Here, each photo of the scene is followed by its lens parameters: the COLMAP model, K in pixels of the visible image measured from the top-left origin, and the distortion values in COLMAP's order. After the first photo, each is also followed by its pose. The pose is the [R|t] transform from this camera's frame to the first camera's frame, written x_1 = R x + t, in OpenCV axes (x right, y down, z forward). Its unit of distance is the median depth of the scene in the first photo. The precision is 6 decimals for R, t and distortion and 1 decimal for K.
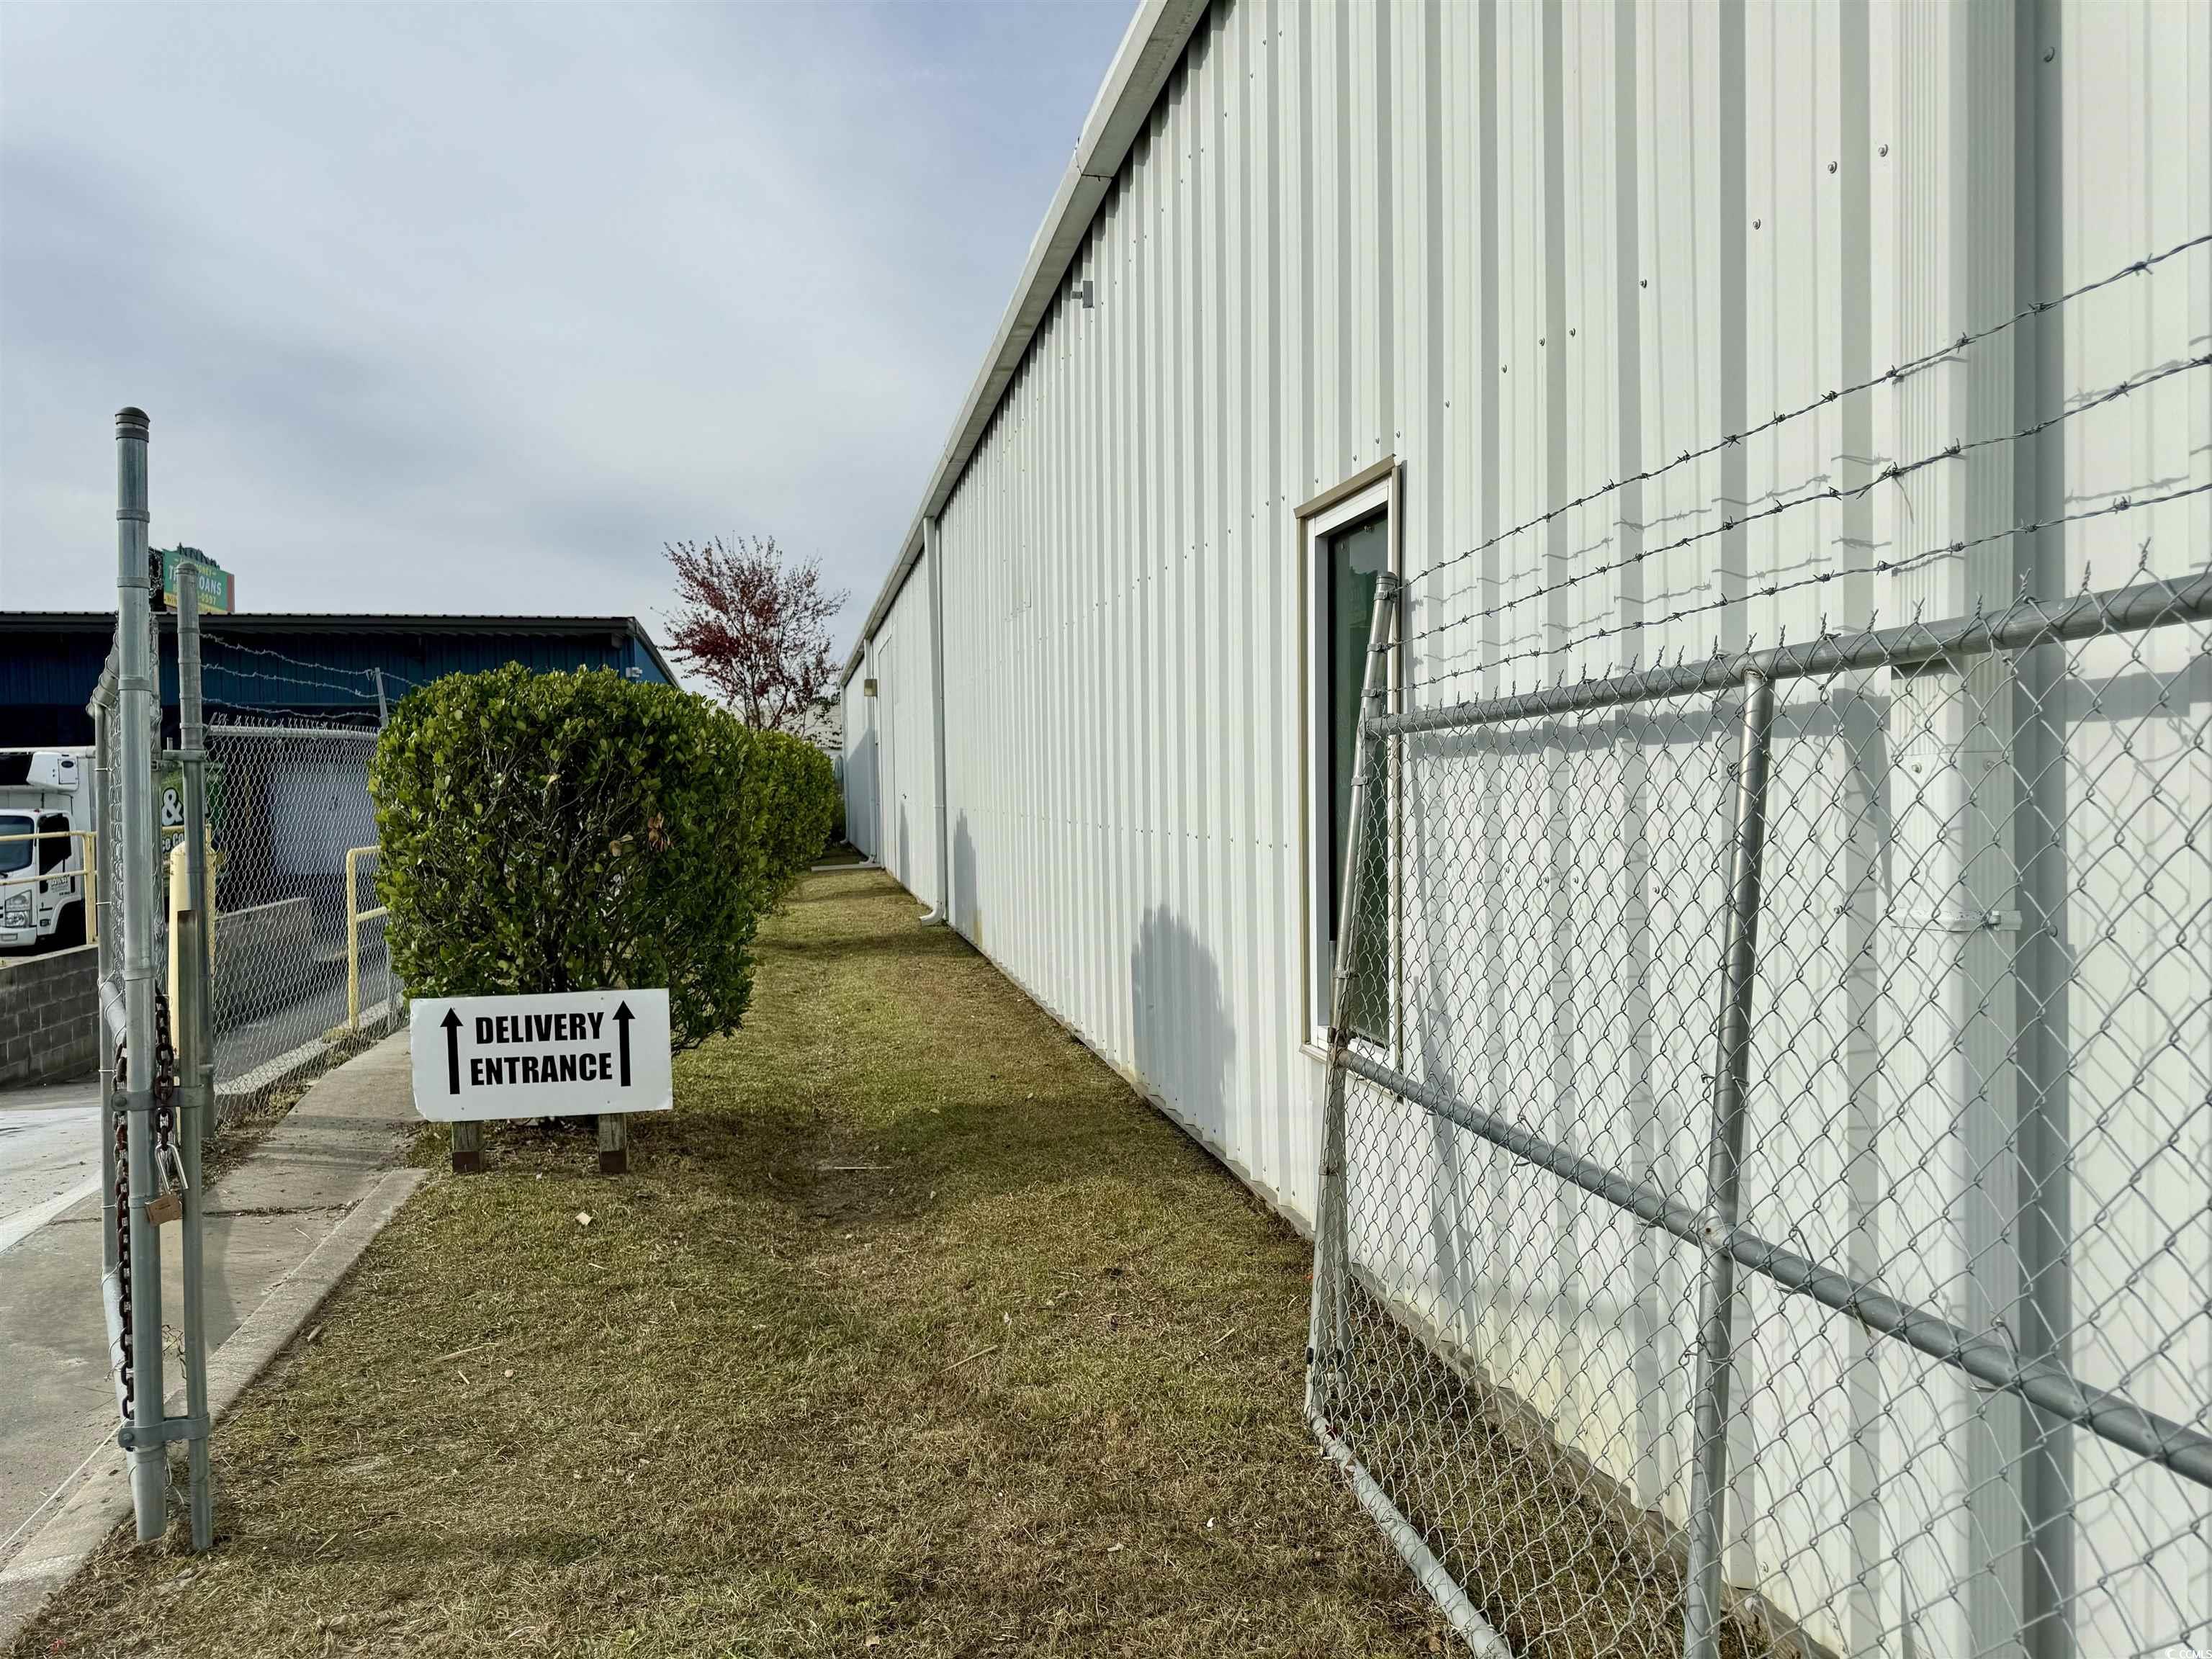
lens RADIAL K [[1547.7, 0, 1108.5], [0, 1547.7, 840.5], [0, 0, 1]] dist [0.047099, -0.052865]
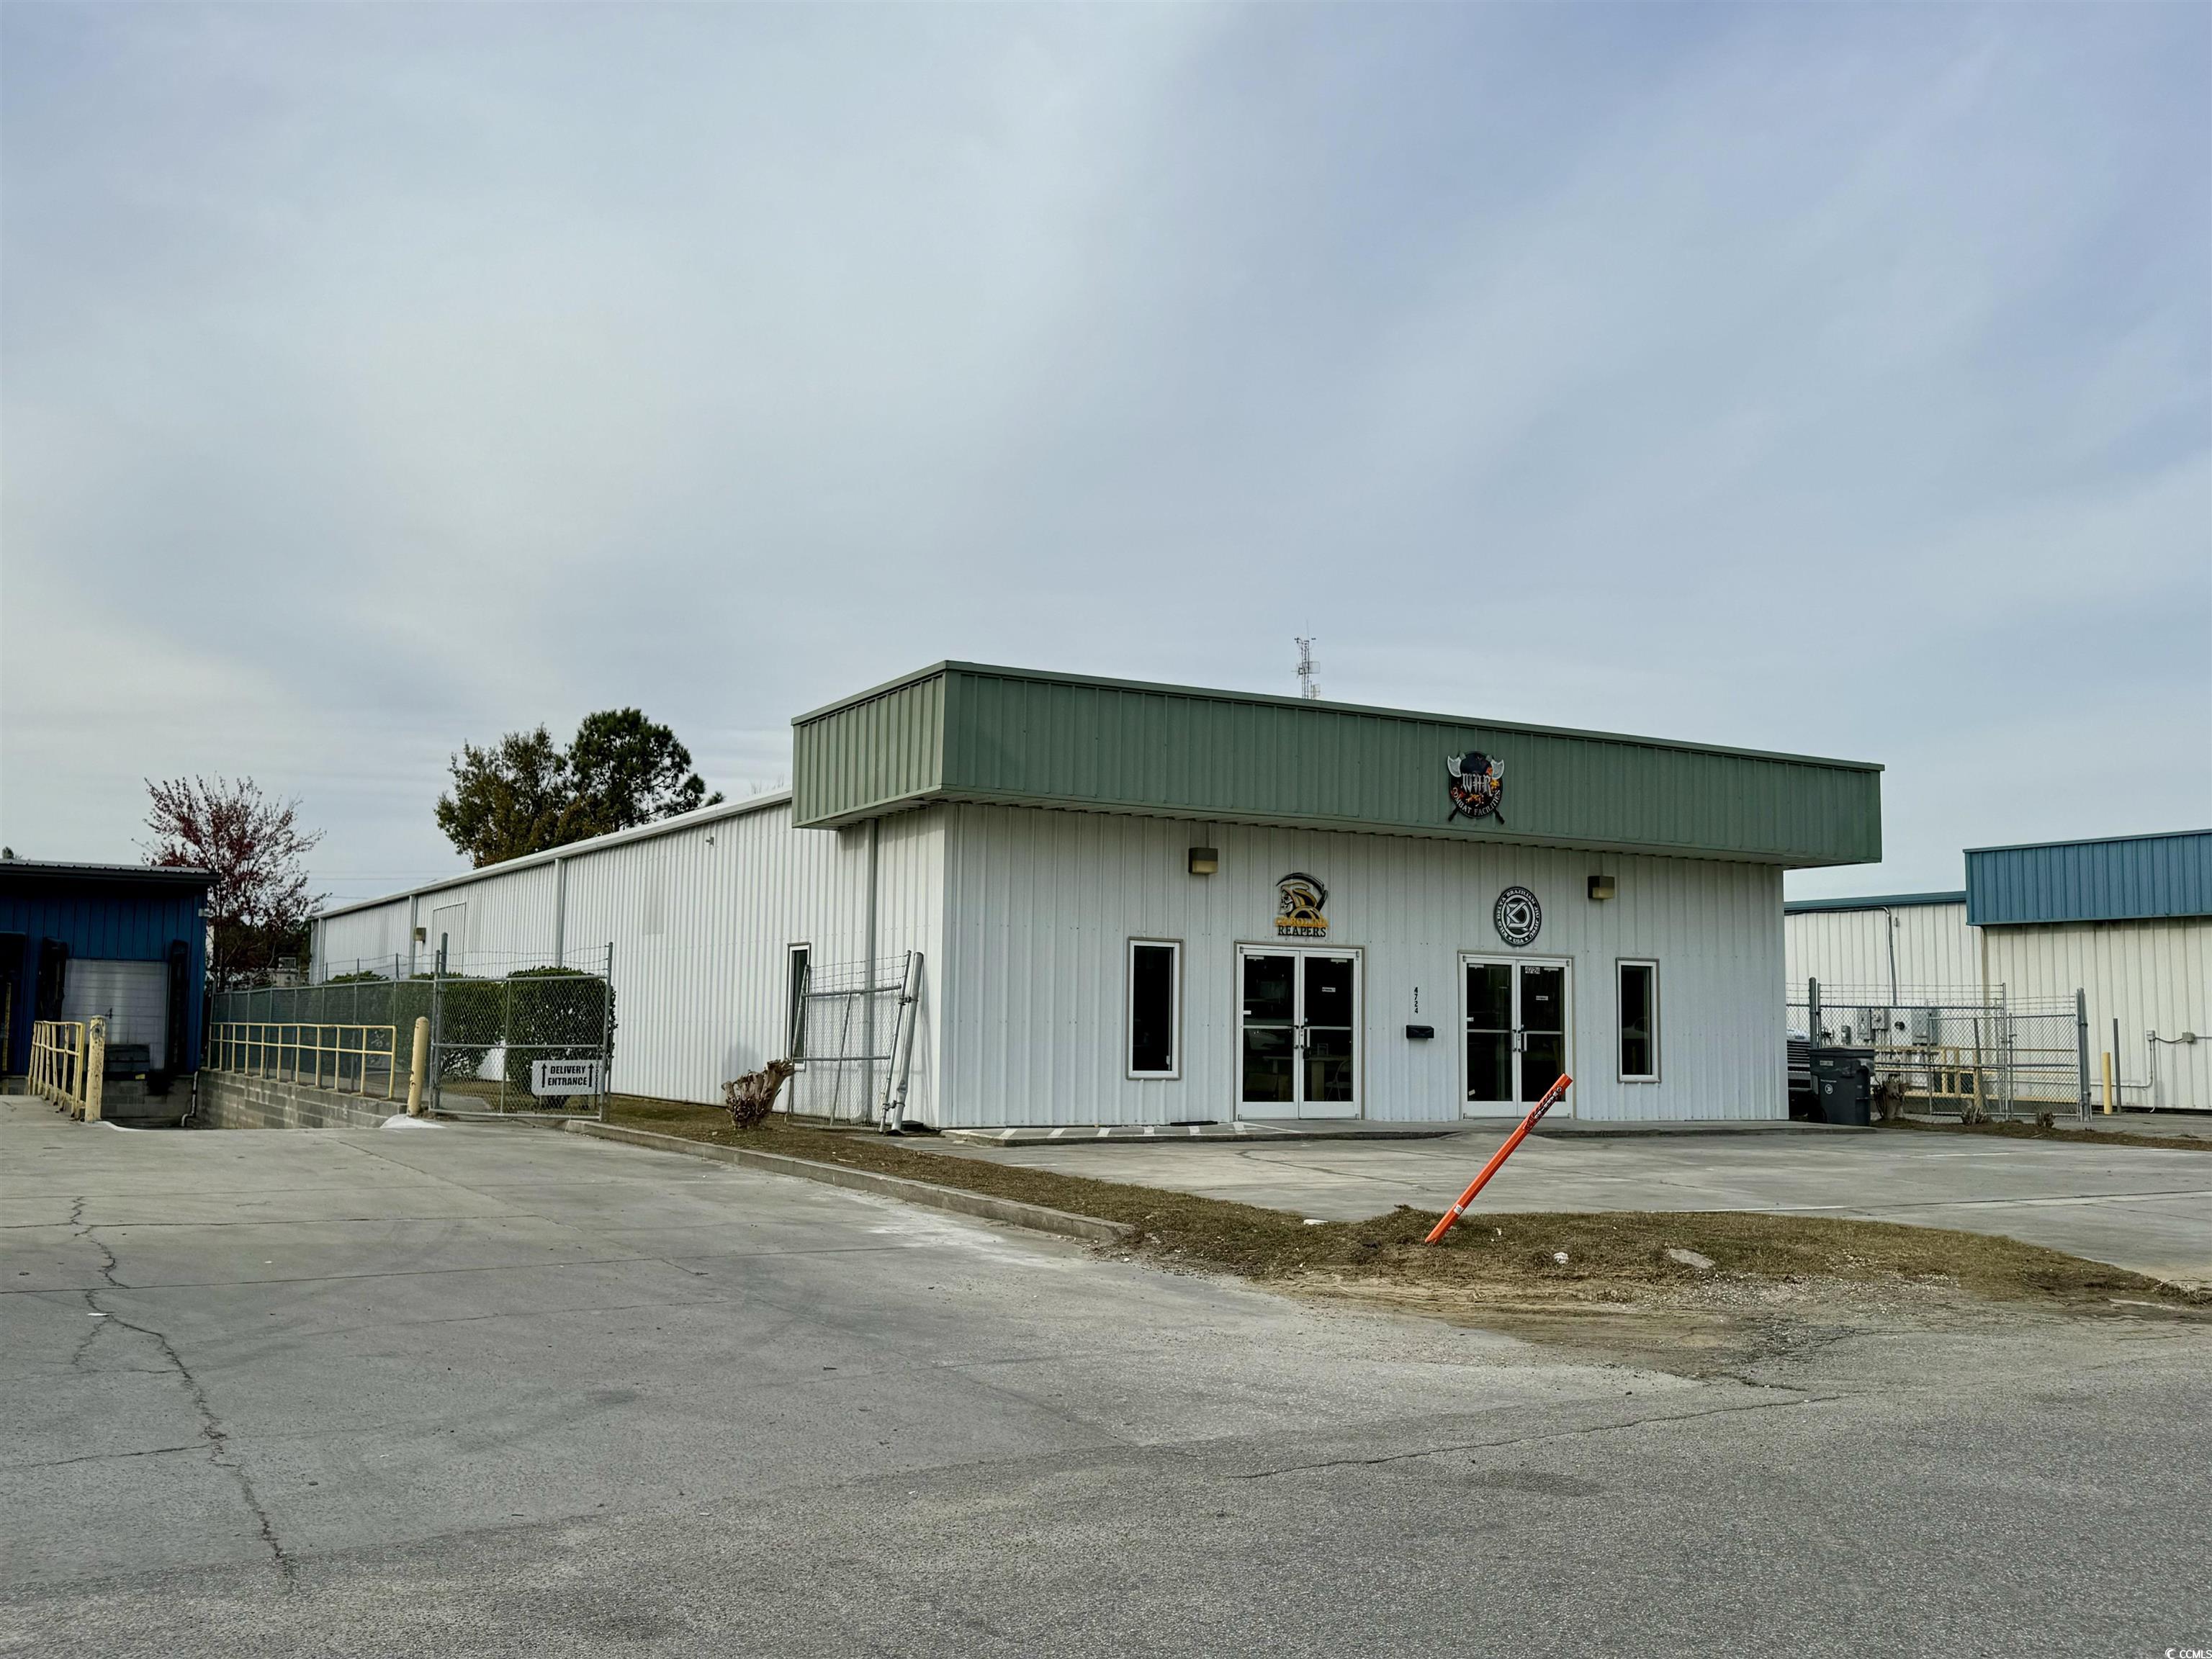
lens RADIAL K [[2016.8, 0, 1100.9], [0, 2016.8, 835.3], [0, 0, 1]] dist [0.163488, -0.352427]
pose [[0.949327, 0.057914, 0.308909, -0.721769], [-0.016771, 0.990810, -0.134216, 0.206407], [-0.313843, 0.122234, 0.941574, -4.120517]]
